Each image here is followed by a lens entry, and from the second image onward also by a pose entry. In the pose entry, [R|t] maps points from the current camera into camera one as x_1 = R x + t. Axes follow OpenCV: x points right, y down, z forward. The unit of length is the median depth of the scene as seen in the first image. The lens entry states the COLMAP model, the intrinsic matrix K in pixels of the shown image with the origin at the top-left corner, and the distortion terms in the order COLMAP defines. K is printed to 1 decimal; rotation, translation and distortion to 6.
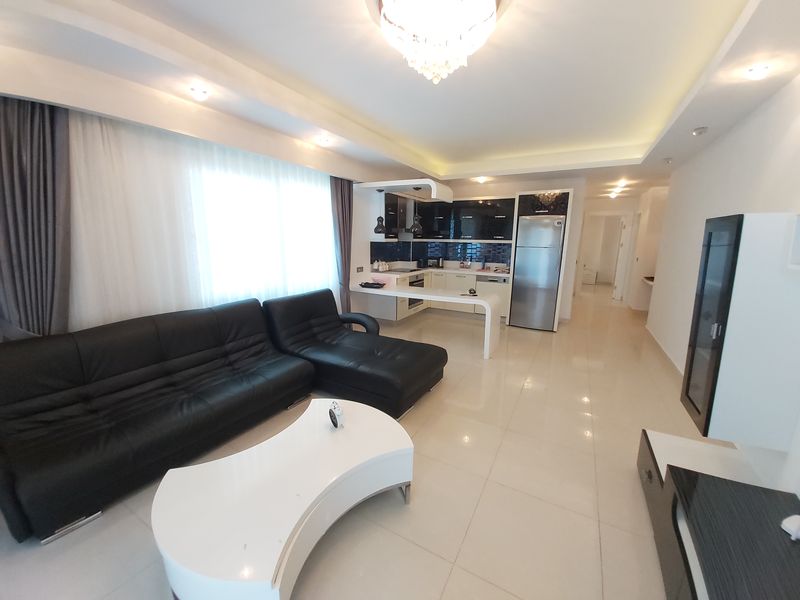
lens RADIAL K [[313.1, 0, 404.7], [0, 313.1, 296.8], [0, 0, 1]] dist [0.013669, -0.013356]
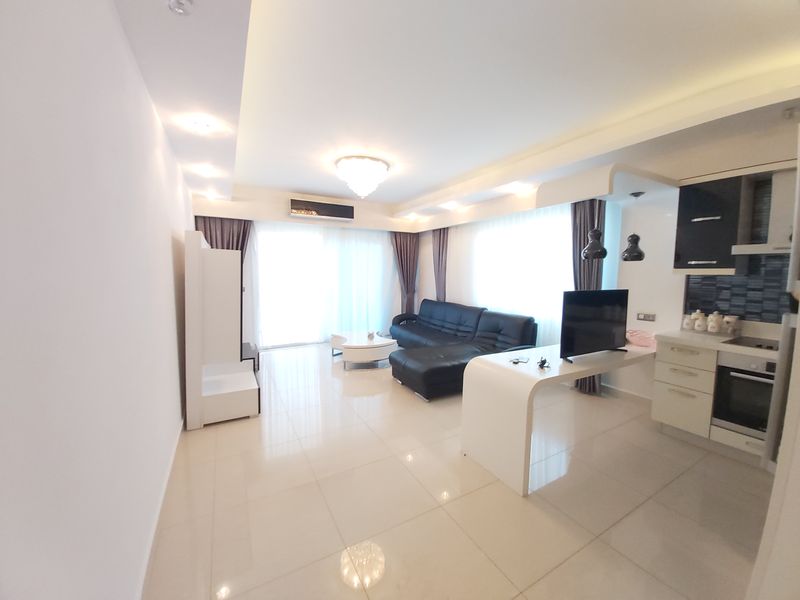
lens RADIAL K [[313.1, 0, 404.7], [0, 313.1, 296.8], [0, 0, 1]] dist [0.013669, -0.013356]
pose [[-0.520660, 0.051803, -0.852191, 0.596689], [-0.168627, 0.972255, 0.162127, -0.132990], [0.836946, 0.228116, -0.497479, 0.801906]]
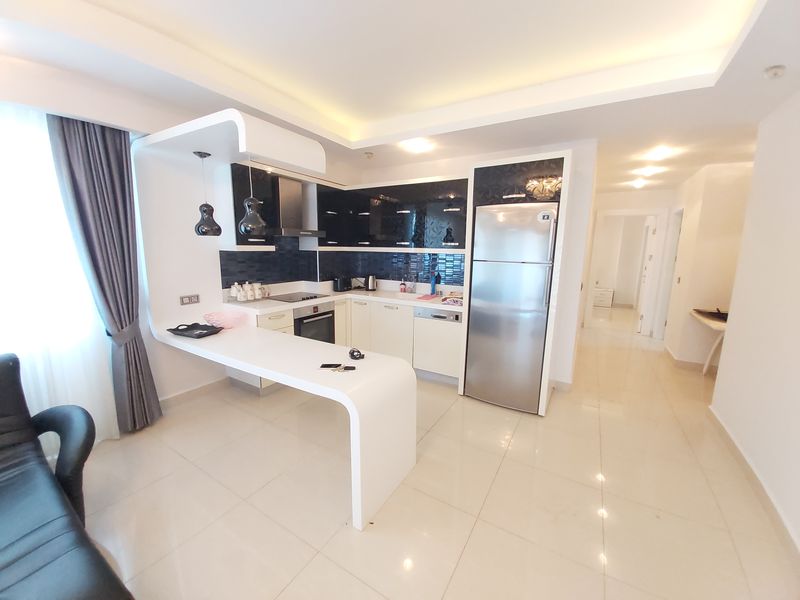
lens RADIAL K [[313.1, 0, 404.7], [0, 313.1, 296.8], [0, 0, 1]] dist [0.013669, -0.013356]
pose [[0.999480, 0.008295, -0.031144, 0.233167], [-0.009188, 0.999548, -0.028627, -0.071049], [0.030893, 0.028898, 0.999105, 0.400867]]
